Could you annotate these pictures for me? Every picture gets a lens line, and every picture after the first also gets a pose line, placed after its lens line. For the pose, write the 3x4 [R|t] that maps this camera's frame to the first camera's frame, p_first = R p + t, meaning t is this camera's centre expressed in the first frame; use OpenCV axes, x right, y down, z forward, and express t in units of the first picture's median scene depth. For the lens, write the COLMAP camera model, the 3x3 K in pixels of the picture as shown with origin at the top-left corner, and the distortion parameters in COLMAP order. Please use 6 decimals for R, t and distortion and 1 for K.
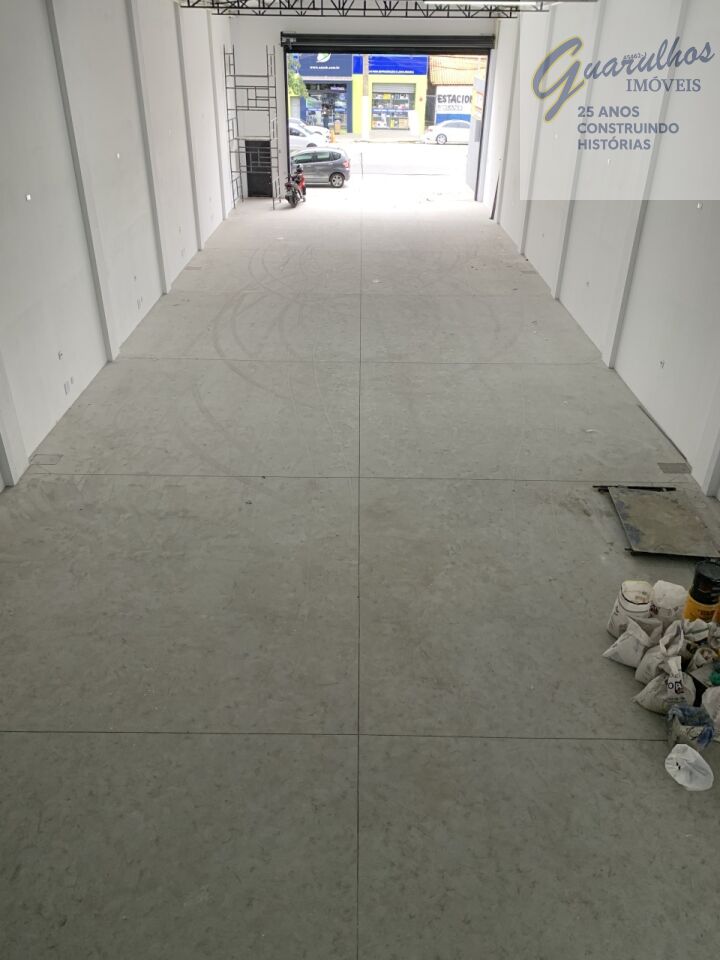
lens RADIAL K [[710.3, 0, 349.7], [0, 710.3, 483.1], [0, 0, 1]] dist [0.074744, -0.130002]
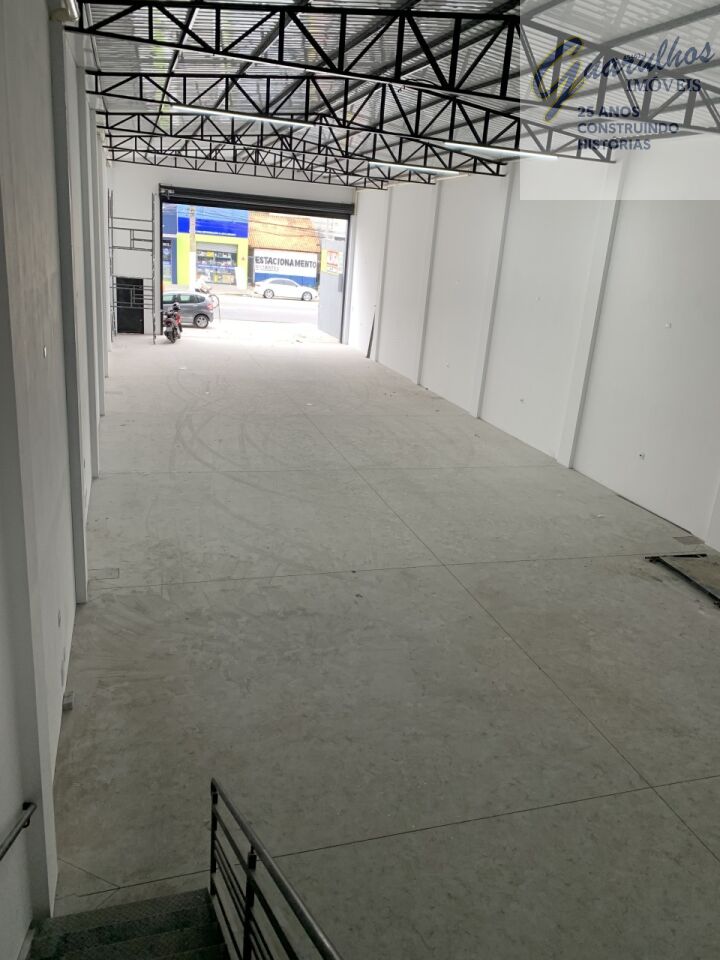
lens RADIAL K [[710.3, 0, 349.7], [0, 710.3, 483.1], [0, 0, 1]] dist [0.074744, -0.130002]
pose [[0.951700, -0.034163, 0.305124, -0.295552], [0.094375, 0.978228, -0.184834, 0.036634], [-0.292167, 0.204702, 0.934203, 0.047427]]
